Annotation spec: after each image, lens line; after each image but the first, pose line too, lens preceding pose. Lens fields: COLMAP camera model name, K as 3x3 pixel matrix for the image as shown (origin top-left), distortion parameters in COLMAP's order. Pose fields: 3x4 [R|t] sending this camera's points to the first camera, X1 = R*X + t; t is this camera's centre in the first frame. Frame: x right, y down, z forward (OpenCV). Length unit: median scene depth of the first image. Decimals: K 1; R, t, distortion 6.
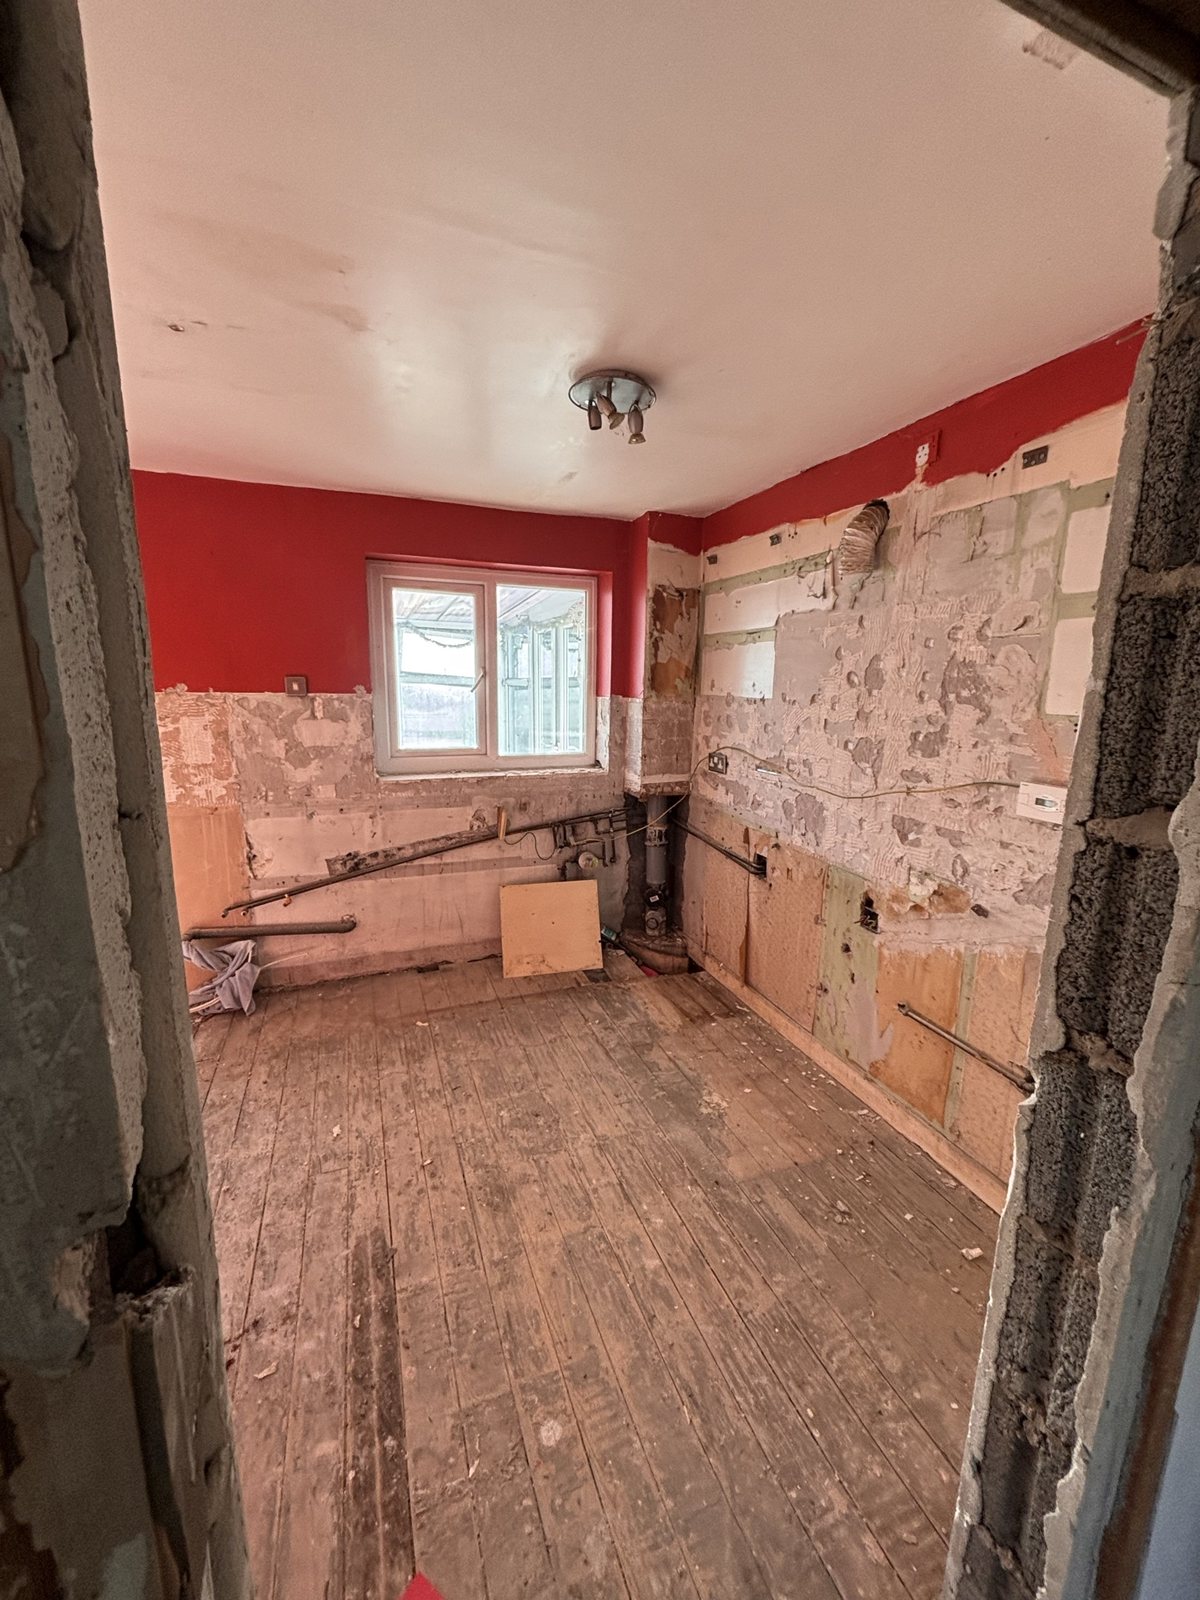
lens RADIAL K [[636.8, 0, 600.1], [0, 636.8, 801.4], [0, 0, 1]] dist [-0.007407, 0.001199]
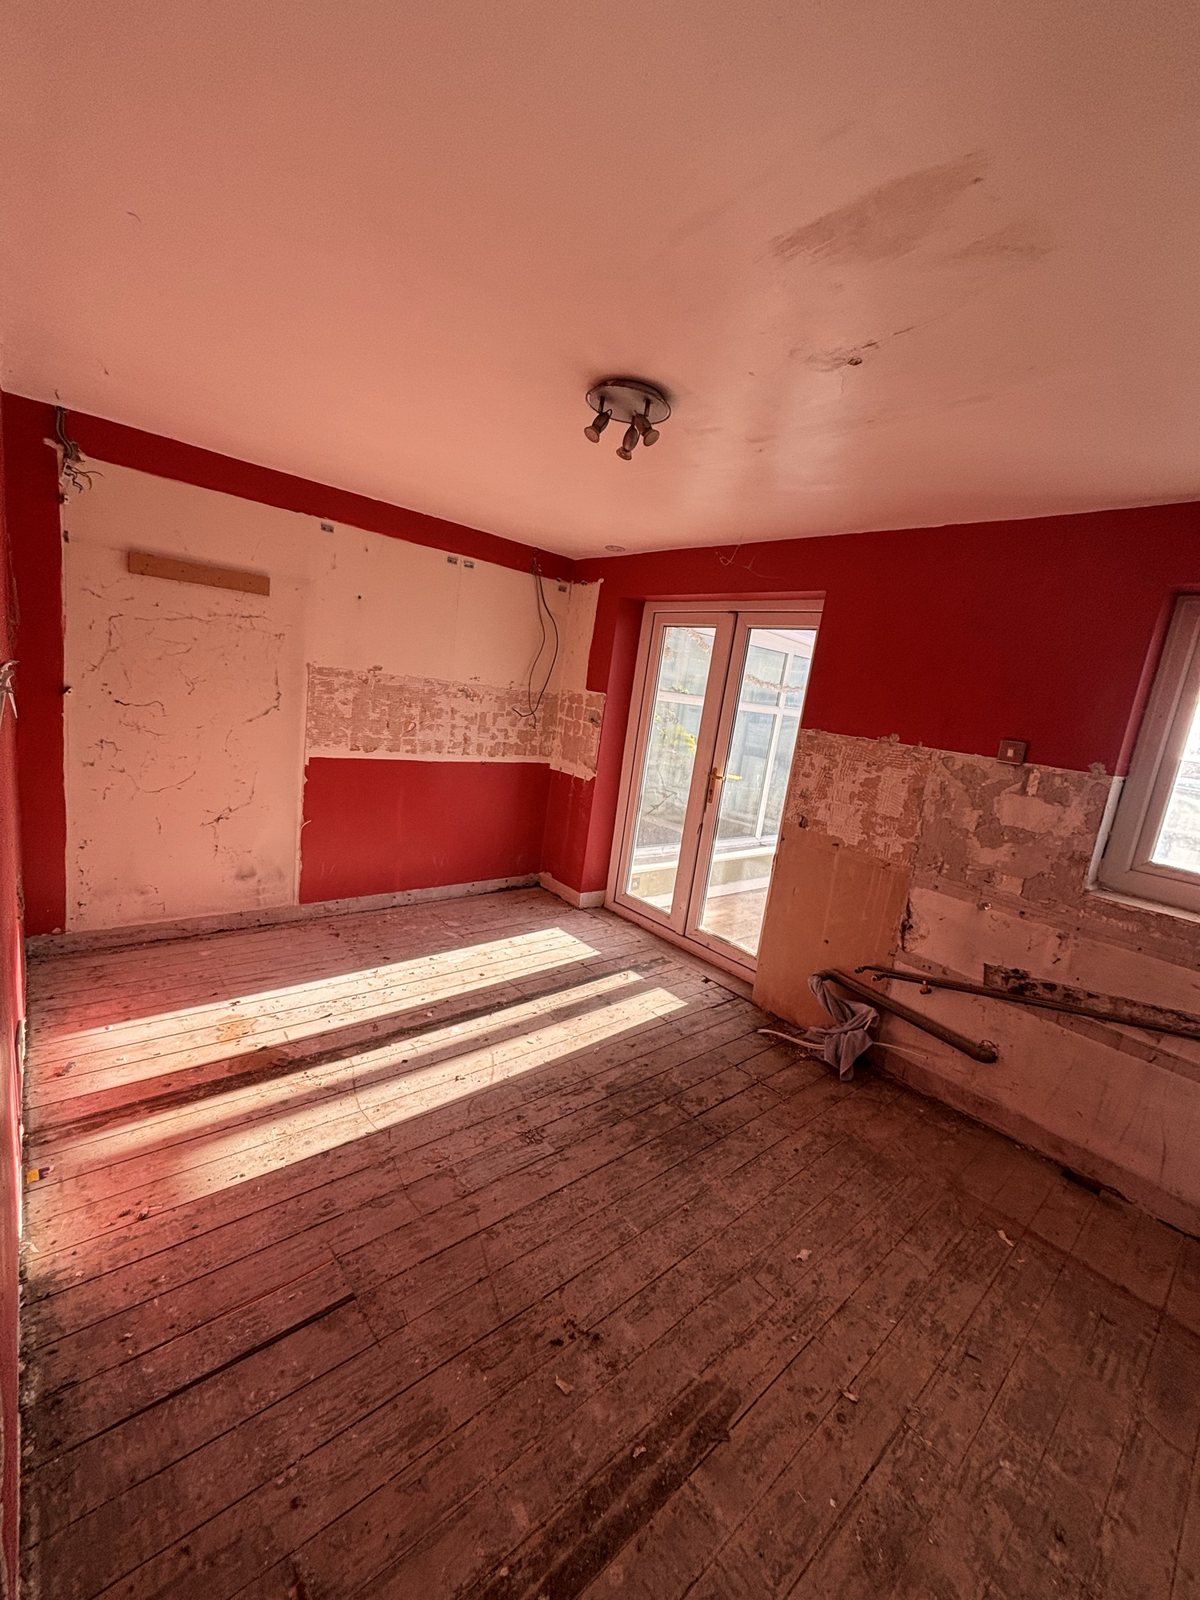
lens RADIAL K [[636.8, 0, 600.8], [0, 636.8, 798.6], [0, 0, 1]] dist [-0.007407, 0.001199]
pose [[0.346297, 0.186498, -0.919400, 0.107592], [-0.295583, 0.951814, 0.081740, -0.031821], [0.890342, 0.243453, 0.384736, 0.210241]]
